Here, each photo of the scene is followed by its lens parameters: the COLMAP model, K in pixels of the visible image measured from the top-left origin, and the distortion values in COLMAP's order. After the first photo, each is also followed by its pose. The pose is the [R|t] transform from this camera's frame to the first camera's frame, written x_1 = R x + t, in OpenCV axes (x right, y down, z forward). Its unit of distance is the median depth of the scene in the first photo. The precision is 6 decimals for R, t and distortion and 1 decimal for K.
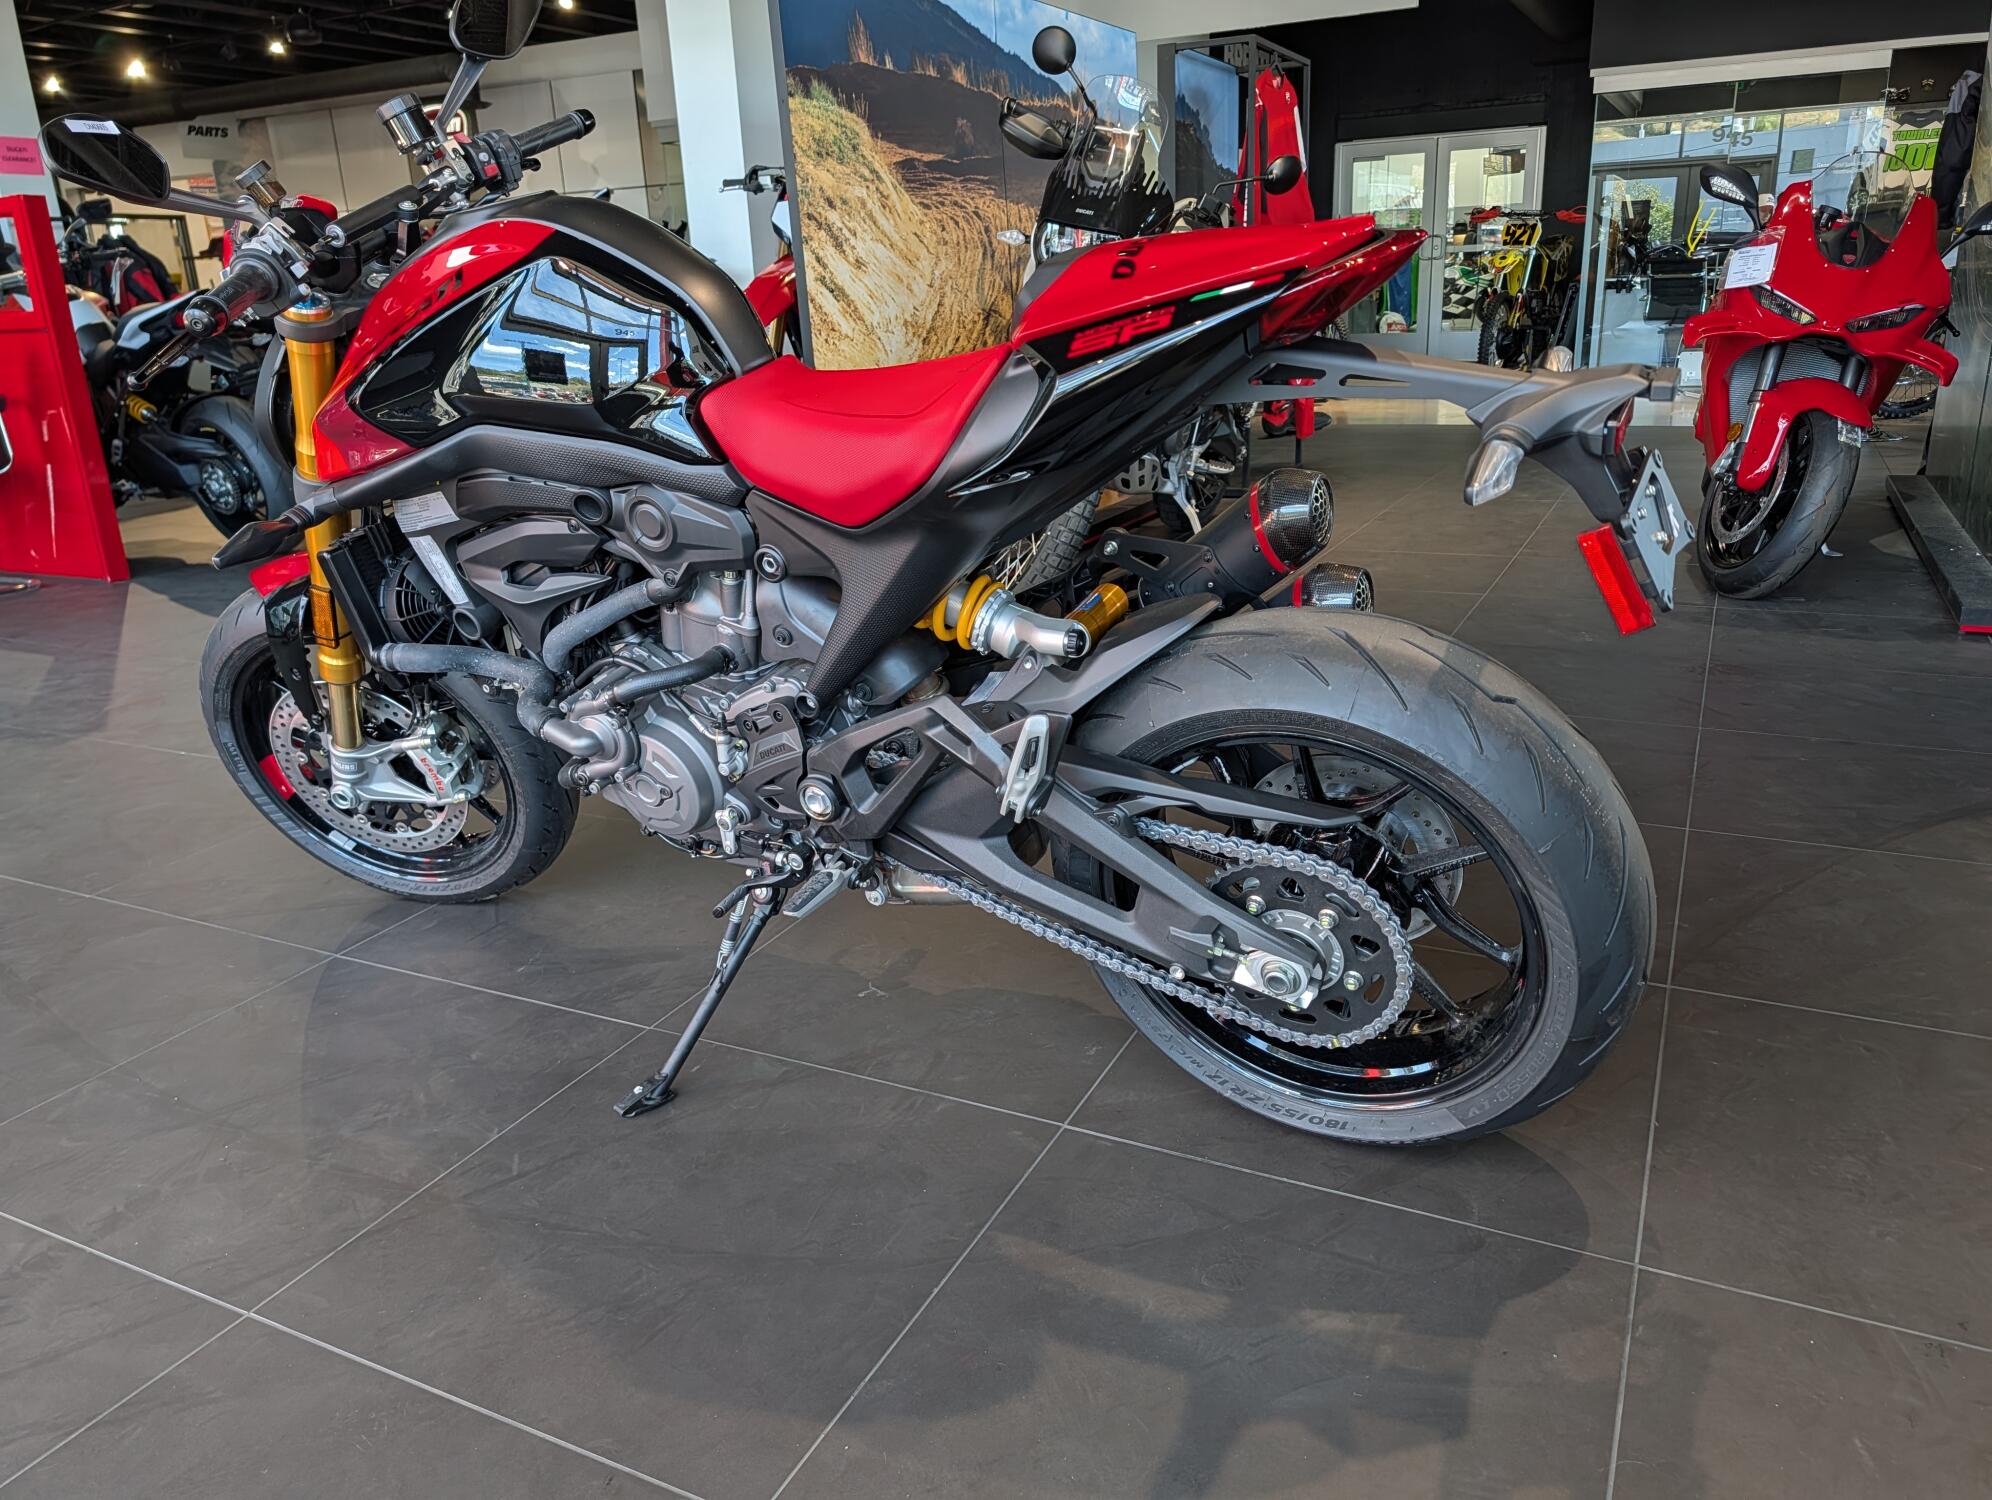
lens RADIAL K [[1429.6, 0, 984.8], [0, 1429.6, 738.4], [0, 0, 1]] dist [0.047538, -0.048149]
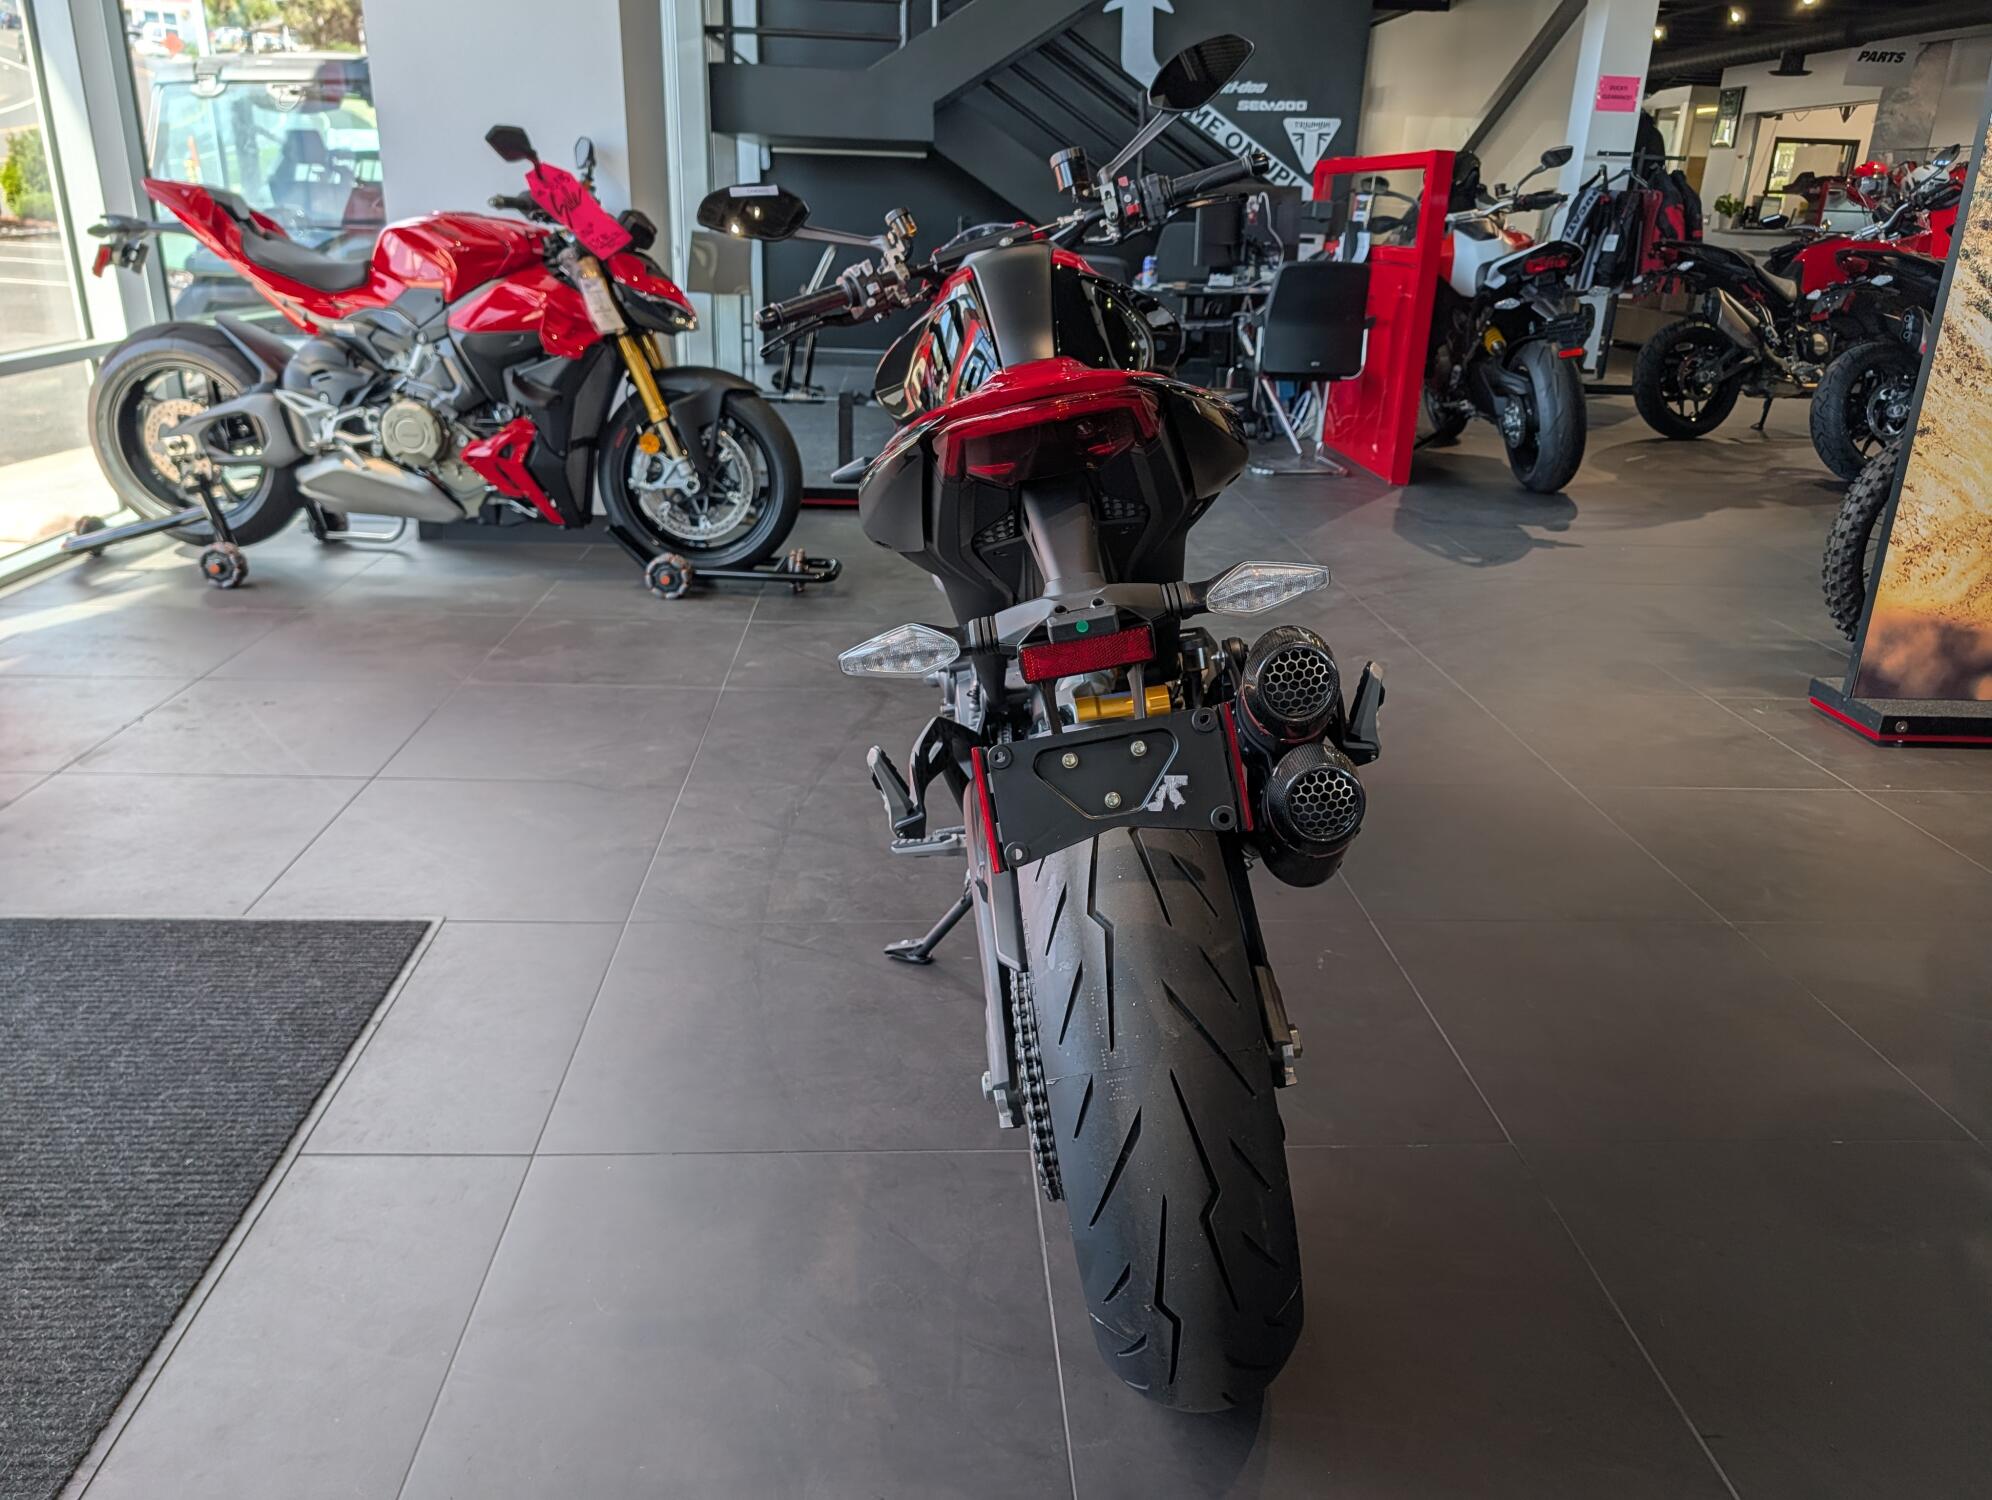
lens RADIAL K [[1438.8, 0, 984.6], [0, 1438.8, 740.5], [0, 0, 1]] dist [-0.000791, 0.001537]
pose [[0.492908, 0.357167, -0.793394, 0.805719], [-0.310902, 0.923961, 0.222792, -0.248334], [0.812639, 0.136852, 0.566471, 0.326317]]
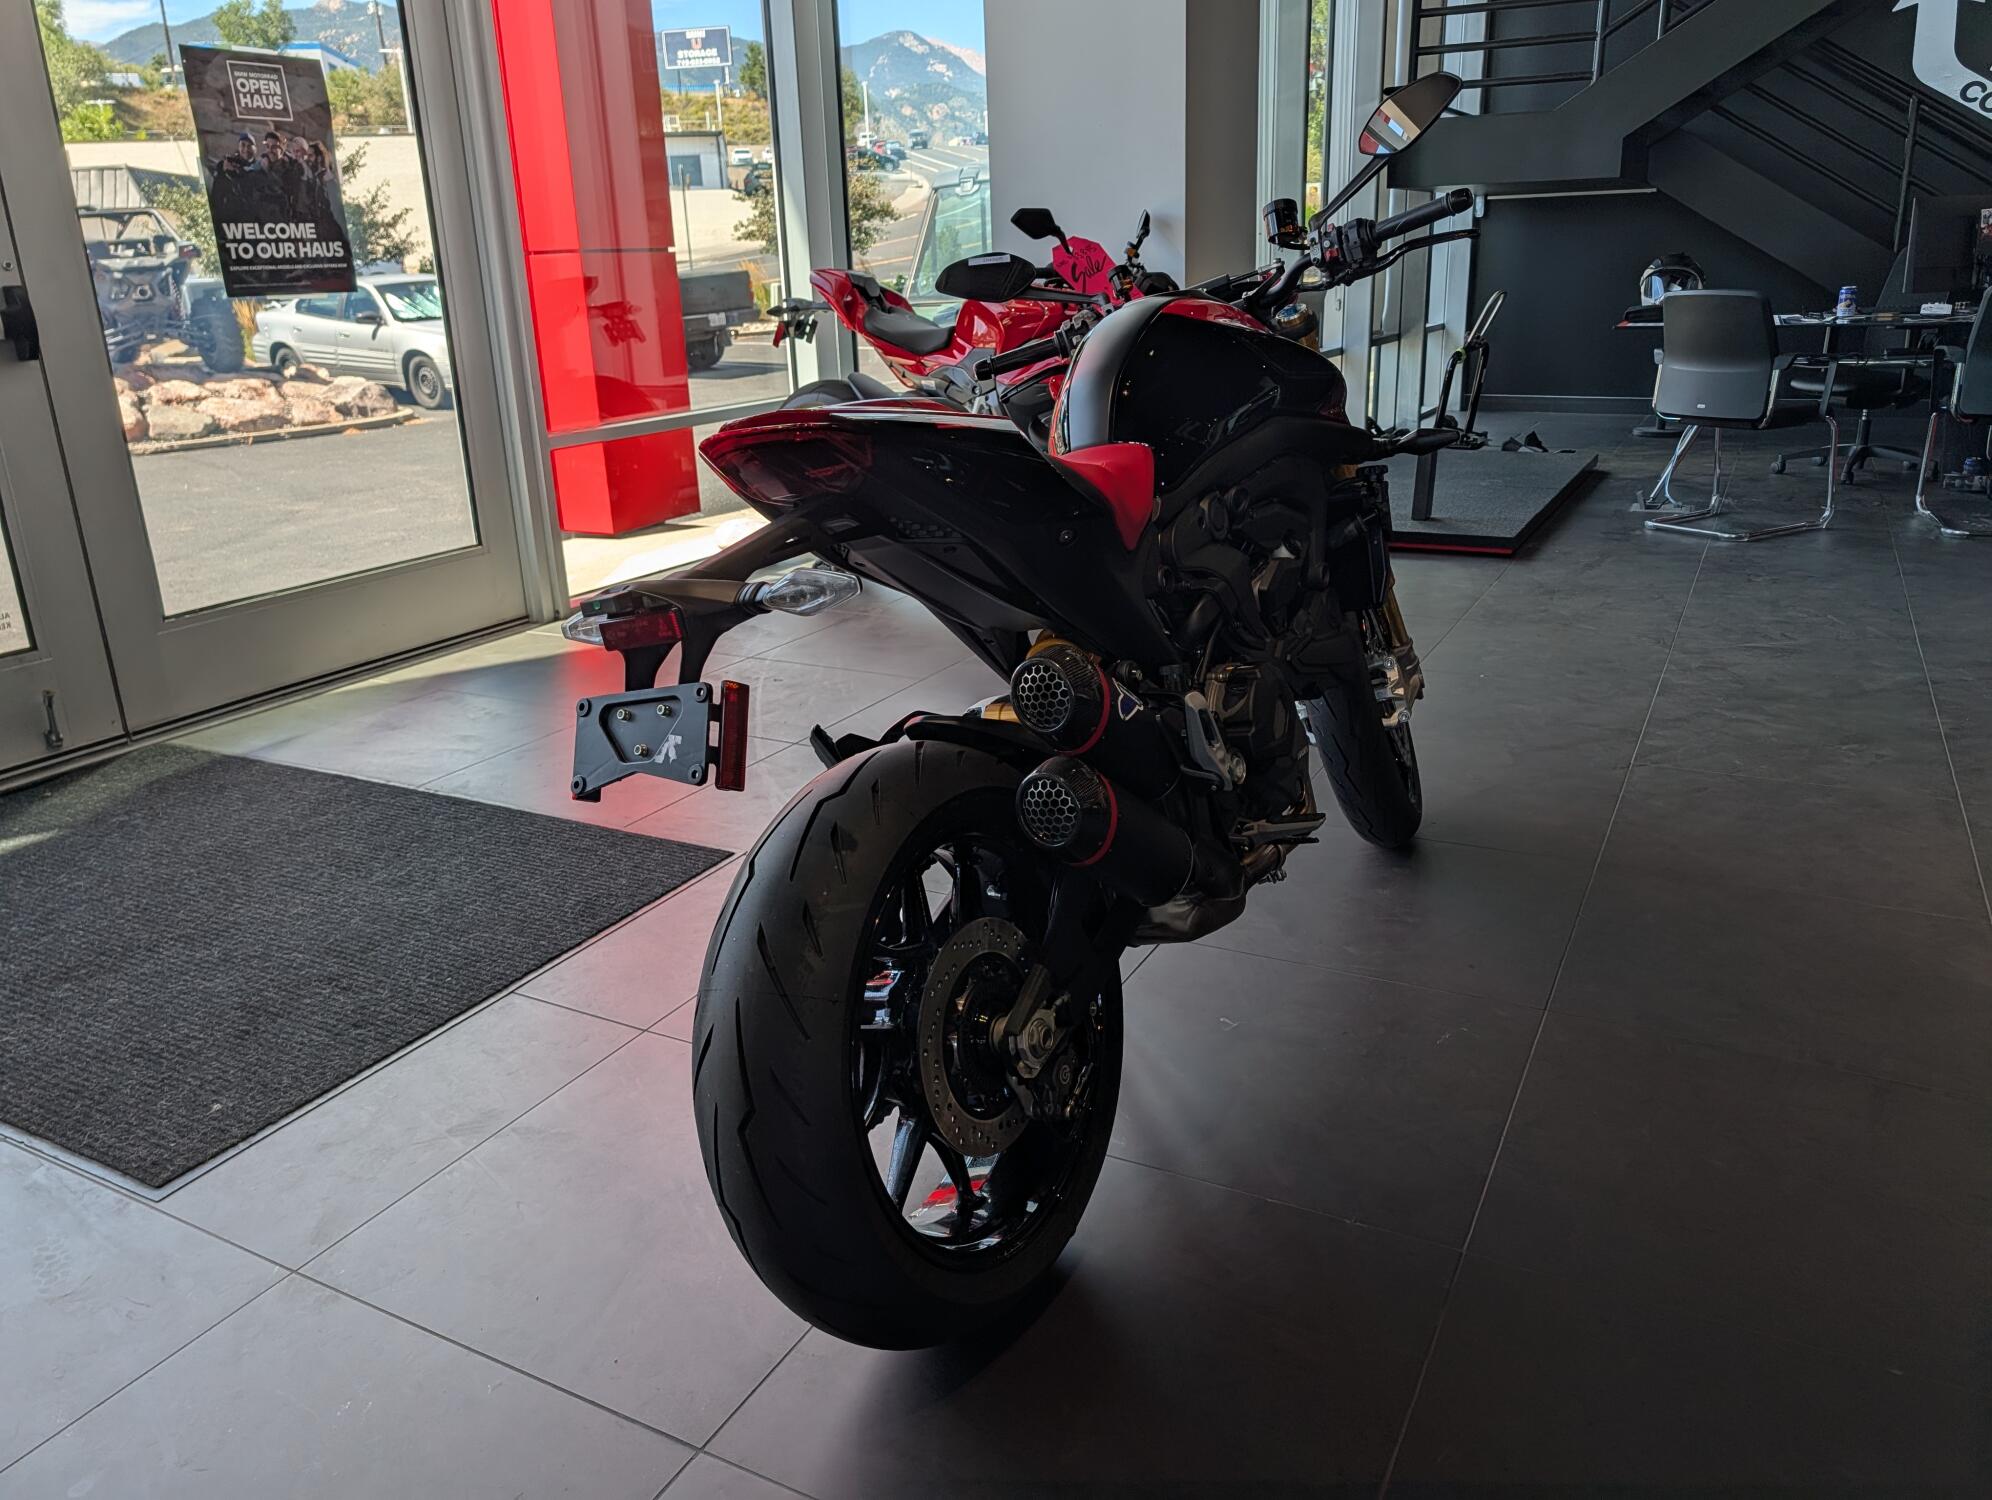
lens RADIAL K [[1428.4, 0, 1002.7], [0, 1428.4, 693.4], [0, 0, 1]] dist [0.010697, -0.002633]
pose [[-0.013344, 0.331127, -0.943492, 1.052261], [-0.270787, 0.907120, 0.322192, -0.426136], [0.962547, 0.259785, 0.077561, 0.837245]]
